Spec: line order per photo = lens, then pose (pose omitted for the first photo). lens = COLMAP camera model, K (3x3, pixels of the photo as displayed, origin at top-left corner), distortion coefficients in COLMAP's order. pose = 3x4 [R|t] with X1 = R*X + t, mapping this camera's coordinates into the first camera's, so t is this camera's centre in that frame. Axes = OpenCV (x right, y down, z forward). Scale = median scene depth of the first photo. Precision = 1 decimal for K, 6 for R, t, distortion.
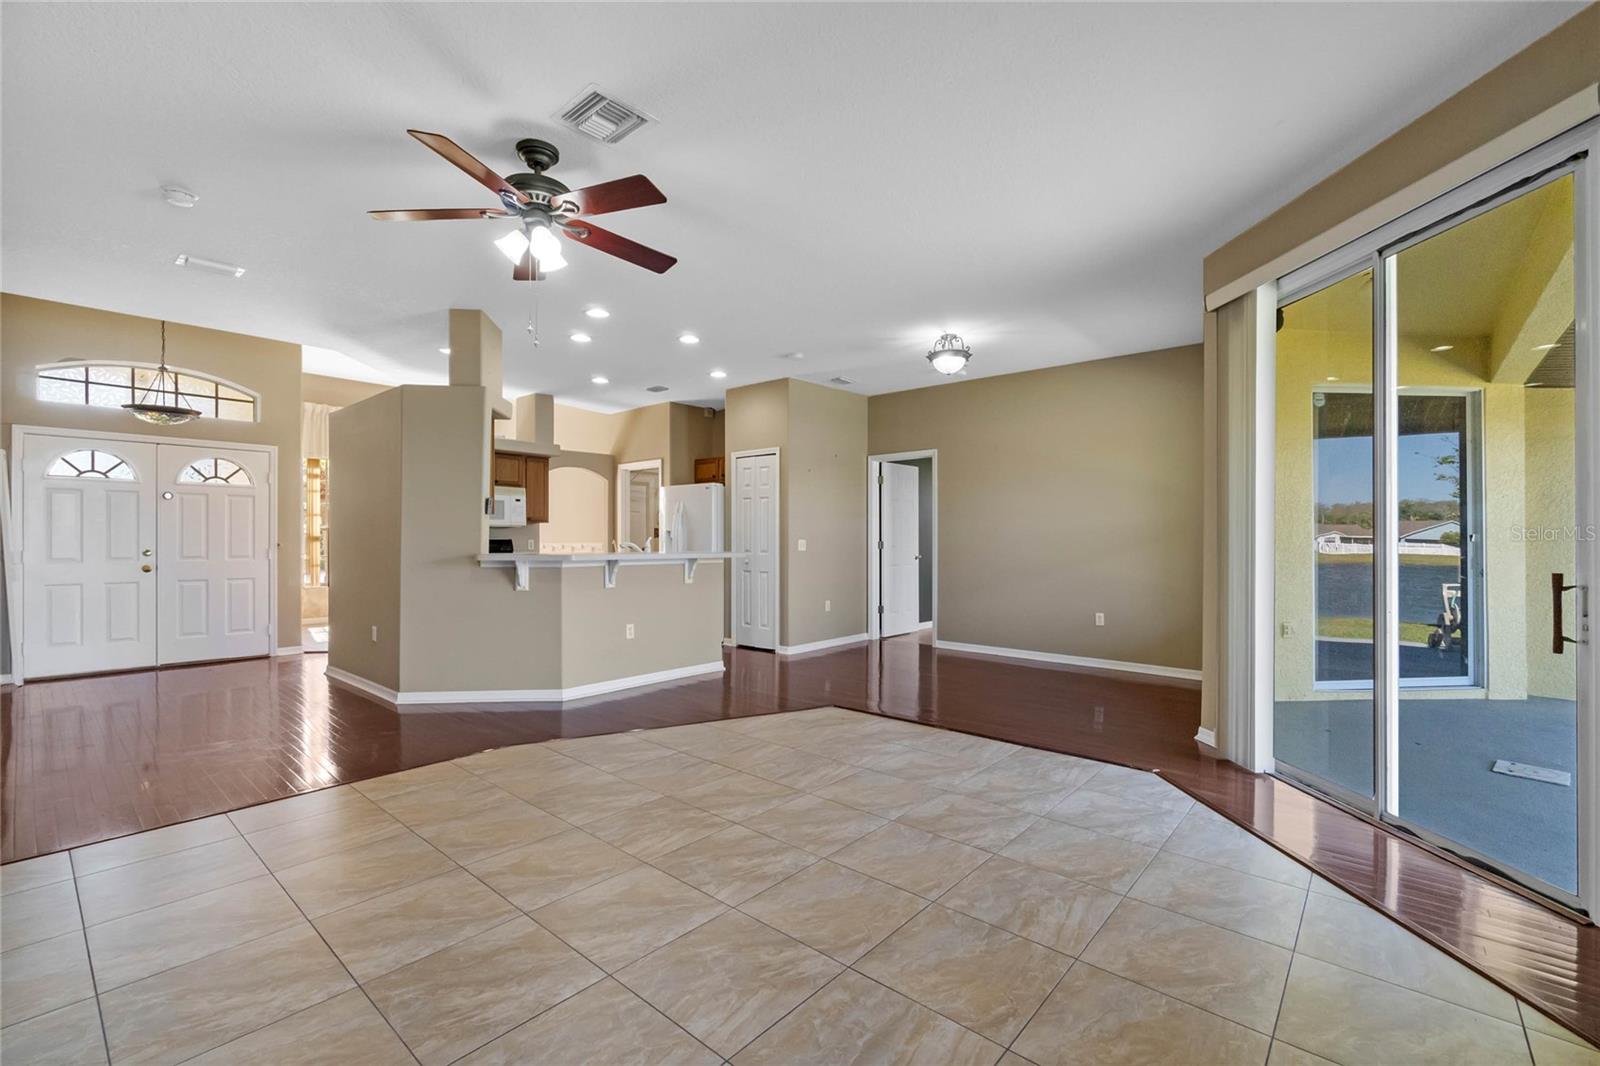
lens RADIAL K [[687.4, 0, 797.3], [0, 687.4, 536.0], [0, 0, 1]] dist [-0.003820, 0.000471]
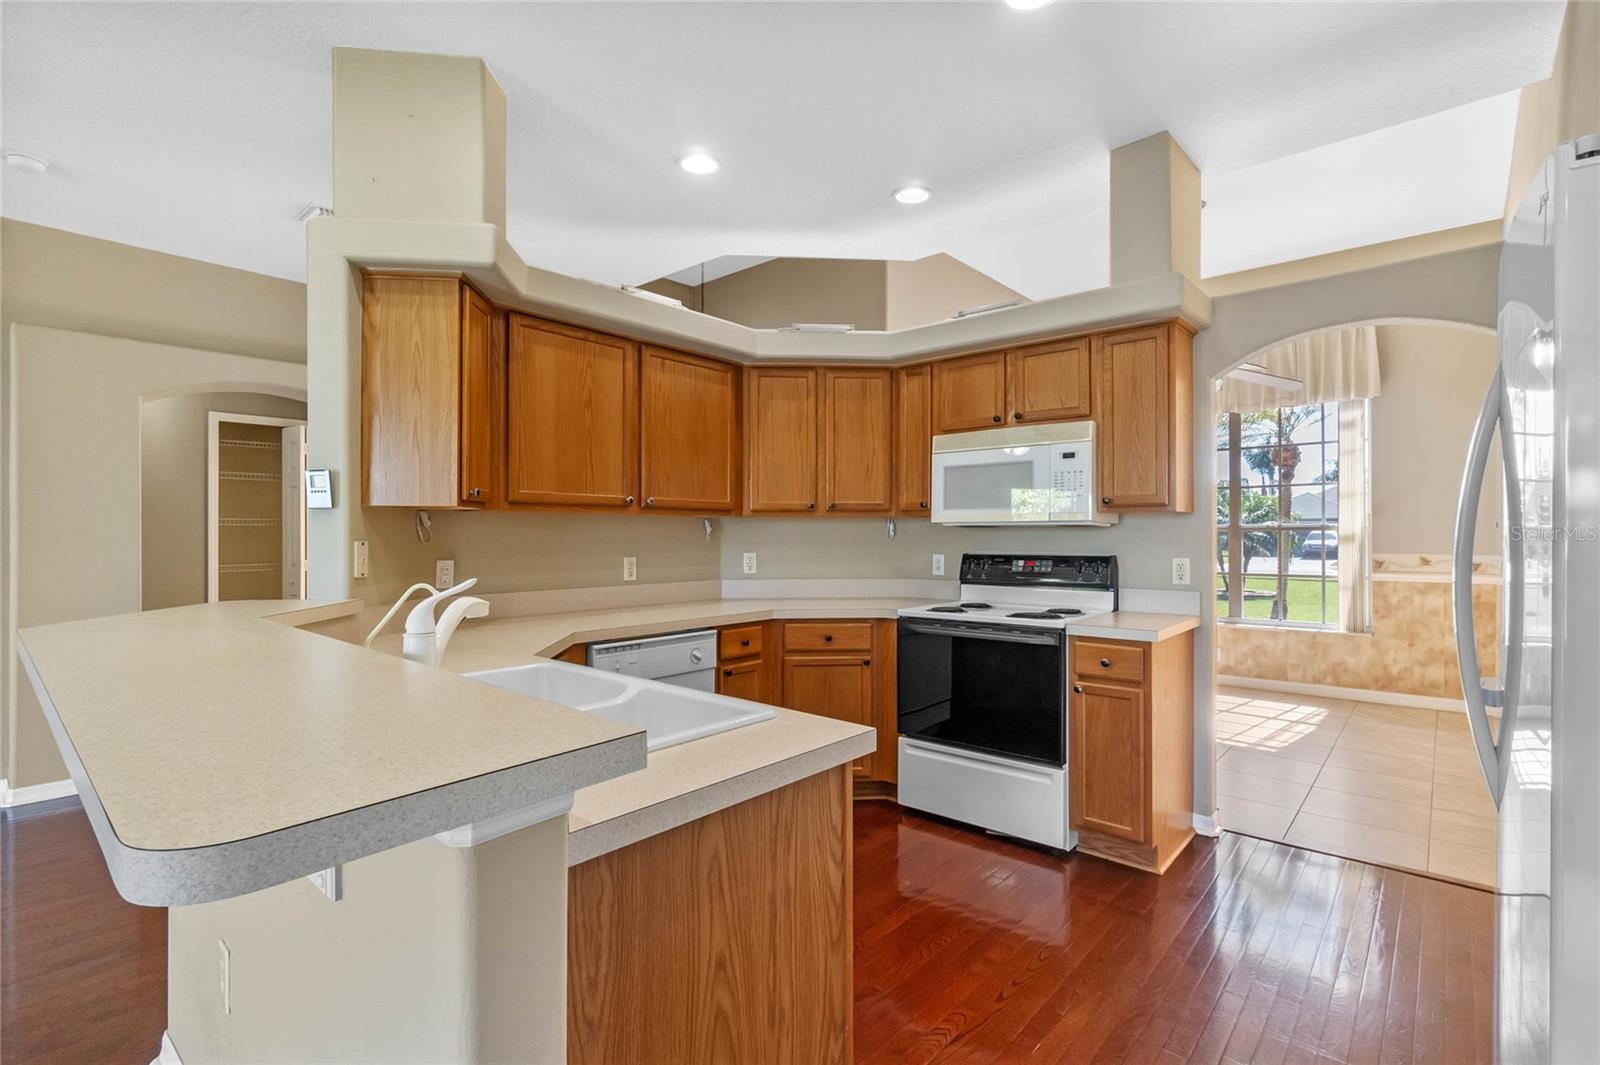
lens RADIAL K [[737.0, 0, 800.0], [0, 737.0, 532.5], [0, 0, 1]] dist [-0.003343, -0.000066]
pose [[-0.011609, -0.004033, -0.999924, 0.007863], [0.007860, 0.999961, -0.004125, -0.020702], [0.999902, -0.007907, -0.011577, 2.044640]]
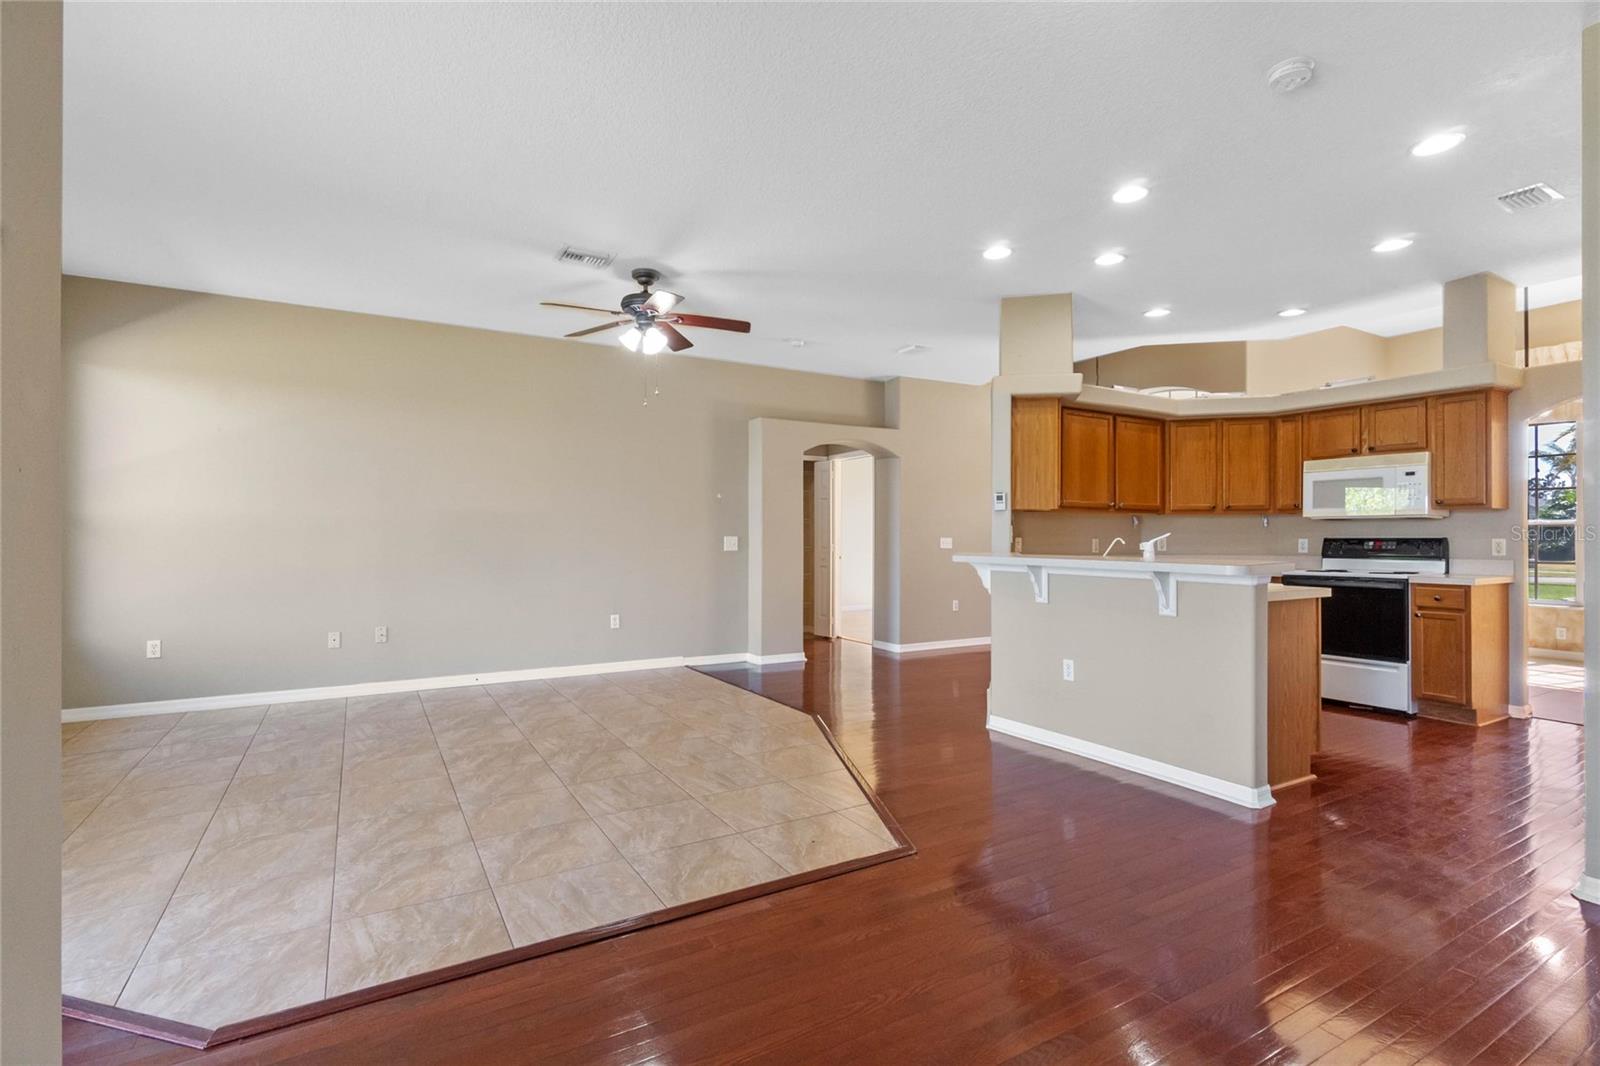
lens RADIAL K [[756.1, 0, 800.0], [0, 756.1, 533.0], [0, 0, 1]] dist [0.000246, 0.001035]
pose [[-0.323944, -0.008275, -0.946040, 0.961745], [0.004194, 0.999939, -0.010182, 0.012405], [0.946067, -0.007266, -0.323889, 1.685600]]
